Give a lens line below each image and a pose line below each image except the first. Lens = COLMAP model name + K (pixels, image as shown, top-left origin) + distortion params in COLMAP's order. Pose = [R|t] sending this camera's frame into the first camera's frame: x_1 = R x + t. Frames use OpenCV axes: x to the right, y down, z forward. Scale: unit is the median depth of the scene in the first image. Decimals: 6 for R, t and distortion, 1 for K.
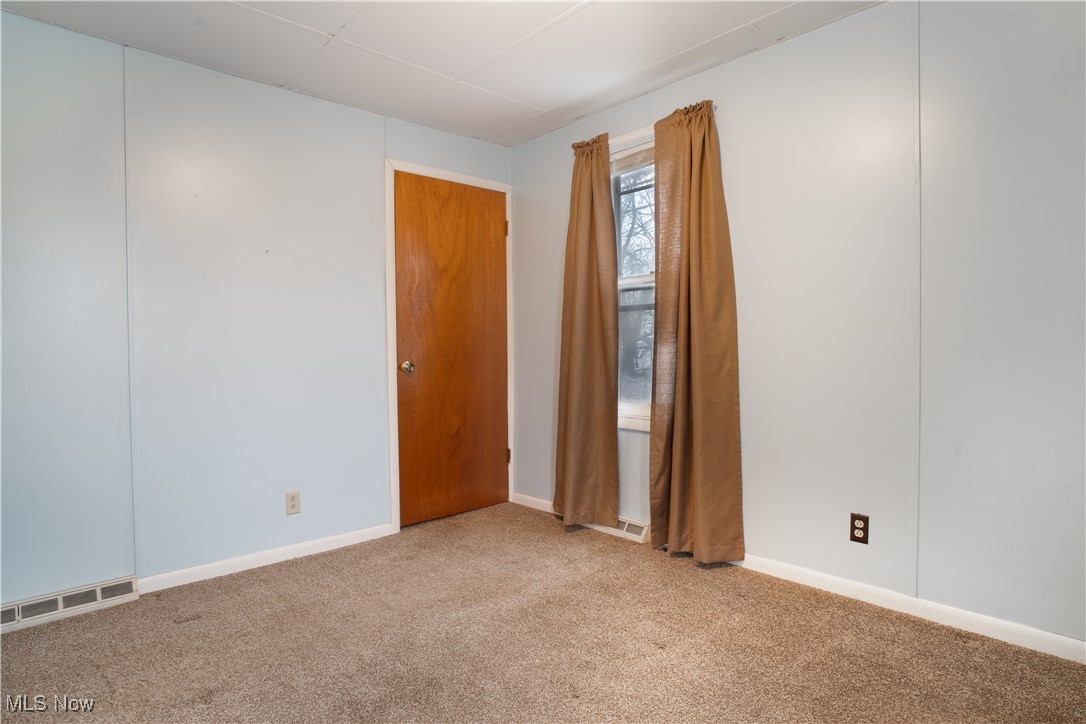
lens RADIAL K [[571.7, 0, 542.0], [0, 571.7, 367.7], [0, 0, 1]] dist [-0.050226, 0.025434]
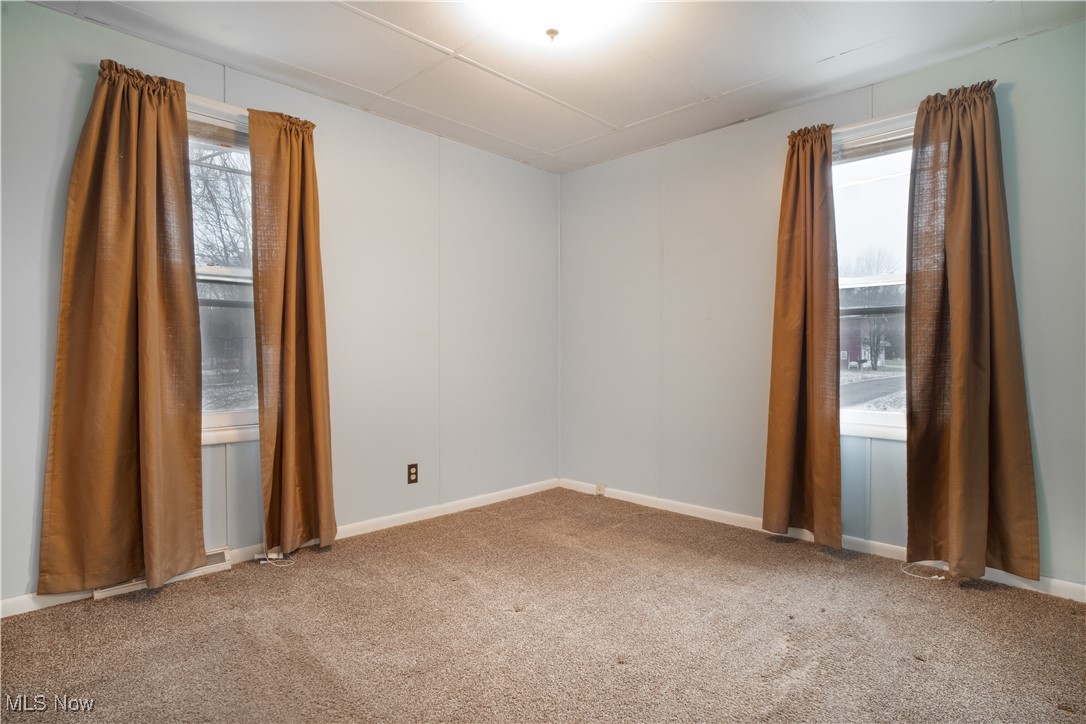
lens RADIAL K [[571.7, 0, 553.1], [0, 571.7, 362.2], [0, 0, 1]] dist [-0.050226, 0.025434]
pose [[-0.038419, -0.008541, 0.999225, -0.758203], [0.029711, 0.999512, 0.009686, -0.007658], [-0.998820, 0.030060, -0.038146, 0.550289]]
